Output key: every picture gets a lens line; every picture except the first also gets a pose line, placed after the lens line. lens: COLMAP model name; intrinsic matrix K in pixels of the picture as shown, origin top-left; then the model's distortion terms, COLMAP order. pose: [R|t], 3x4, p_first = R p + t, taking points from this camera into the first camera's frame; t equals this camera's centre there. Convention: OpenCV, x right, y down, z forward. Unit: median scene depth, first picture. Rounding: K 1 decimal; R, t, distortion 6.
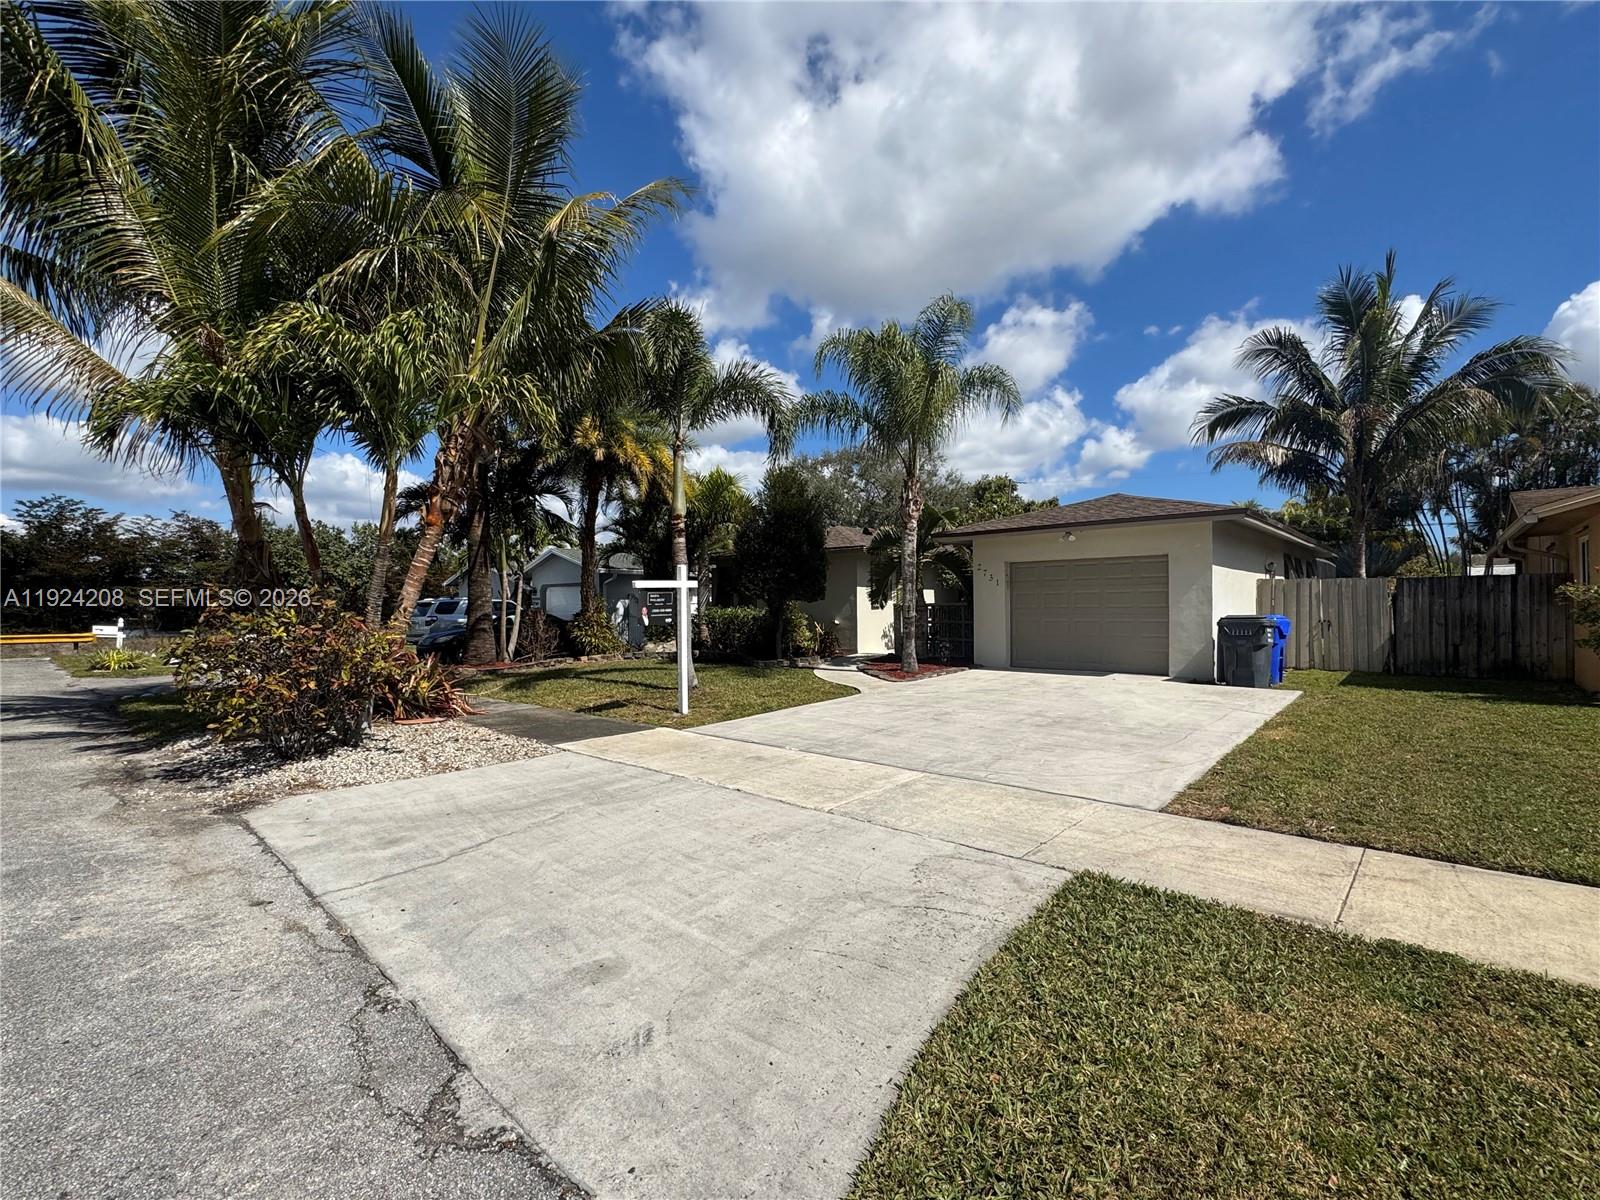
lens RADIAL K [[749.8, 0, 799.2], [0, 749.8, 602.7], [0, 0, 1]] dist [-0.002889, -0.000133]
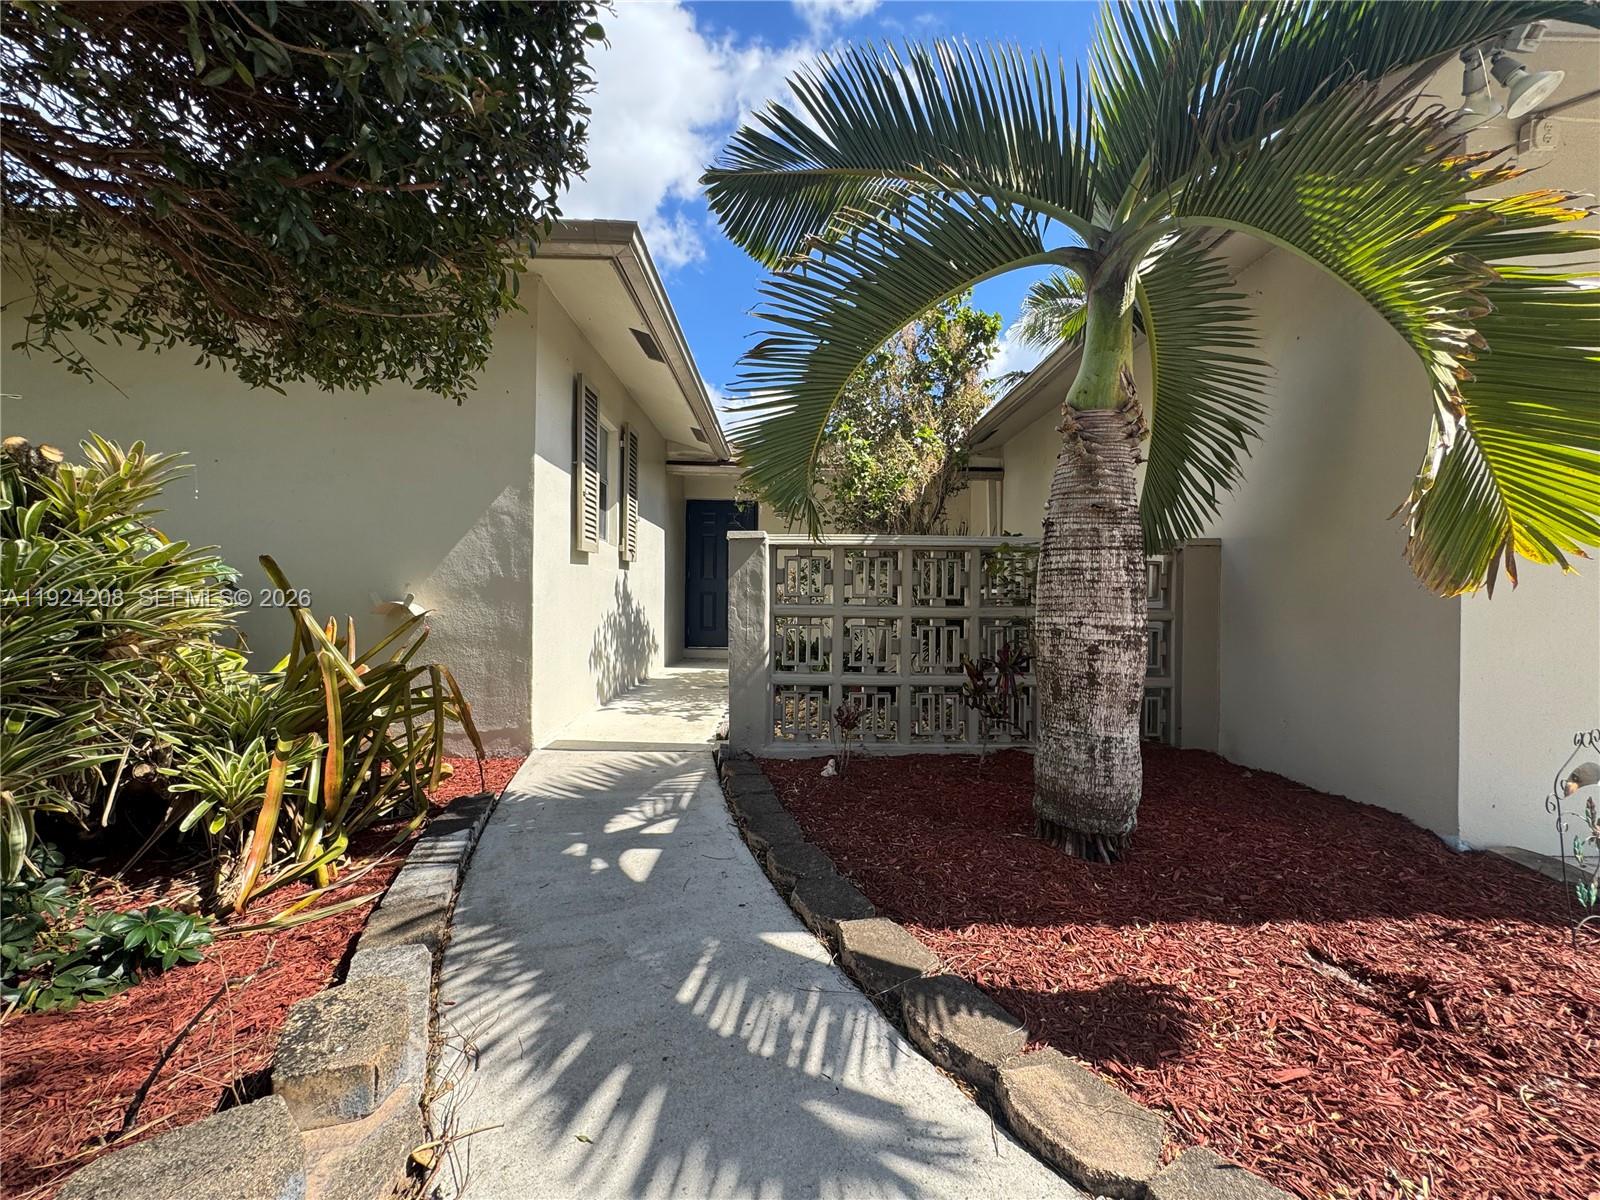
lens RADIAL K [[639.4, 0, 793.4], [0, 639.4, 608.5], [0, 0, 1]] dist [-0.003285, 0.000821]
pose [[0.744335, 0.006246, 0.667778, 0.009284], [-0.020691, 0.999692, 0.013712, 0.024693], [-0.667486, -0.024023, 0.744235, 0.938531]]
